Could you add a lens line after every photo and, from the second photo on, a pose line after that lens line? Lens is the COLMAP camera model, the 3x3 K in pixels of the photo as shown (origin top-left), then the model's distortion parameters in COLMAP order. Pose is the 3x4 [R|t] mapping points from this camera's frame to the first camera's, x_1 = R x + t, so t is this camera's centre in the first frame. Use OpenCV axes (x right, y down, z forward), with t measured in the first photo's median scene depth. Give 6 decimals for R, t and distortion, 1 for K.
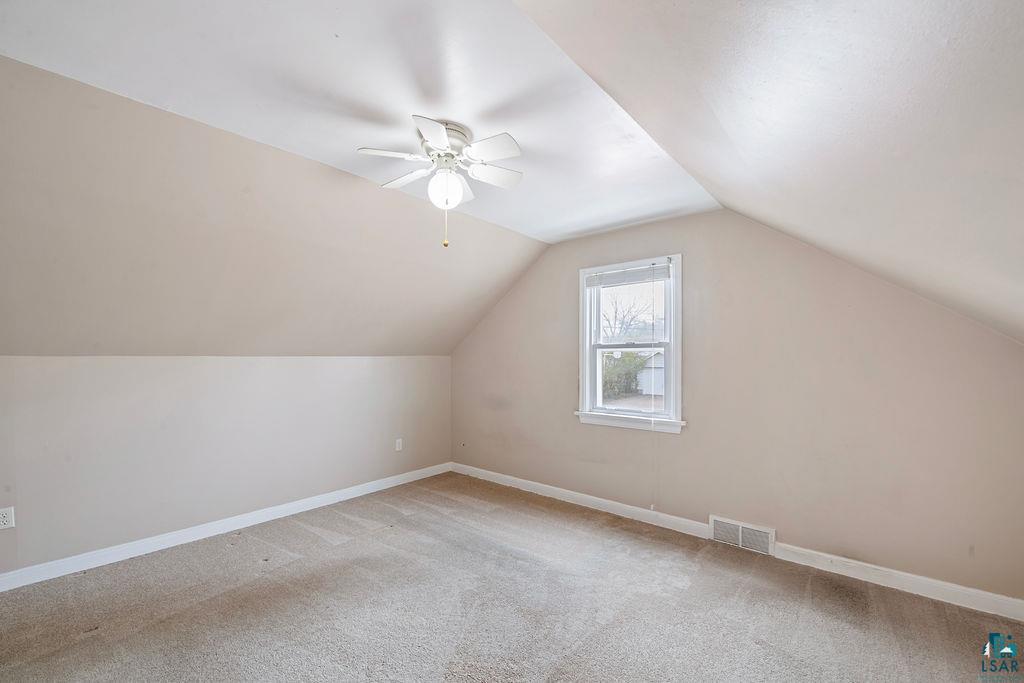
lens RADIAL K [[415.0, 0, 507.5], [0, 415.0, 352.4], [0, 0, 1]] dist [-0.010345, -0.001441]
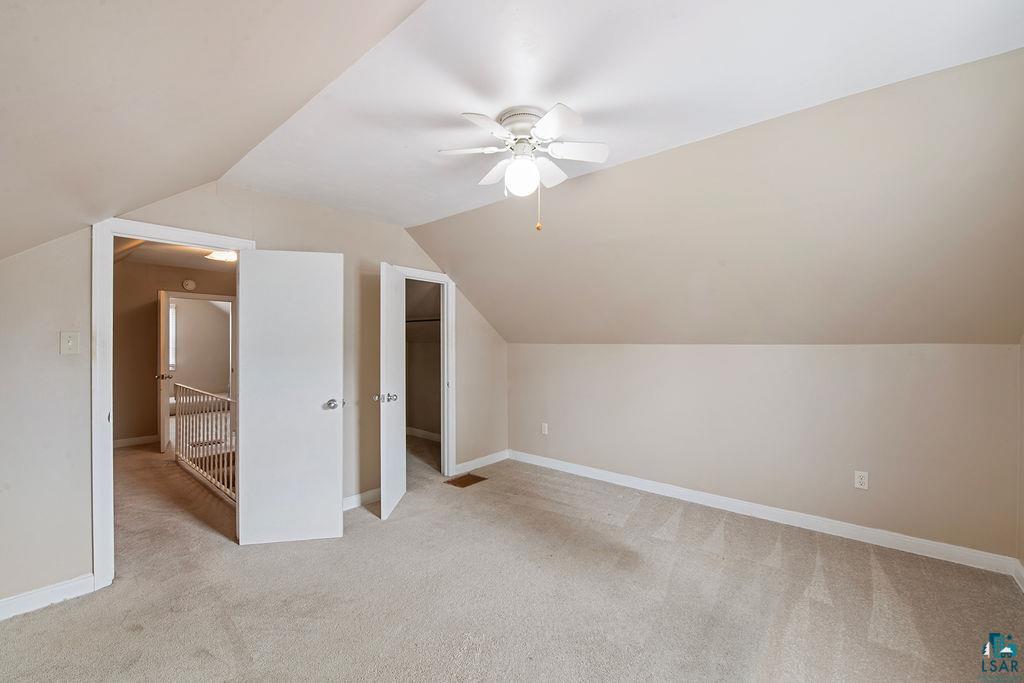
lens RADIAL K [[415.0, 0, 513.4], [0, 415.0, 336.3], [0, 0, 1]] dist [-0.010345, -0.001441]
pose [[0.014200, -0.015392, -0.999781, 0.820038], [0.006079, 0.999864, -0.015306, 0.004611], [0.999881, -0.005860, 0.014292, 0.943838]]
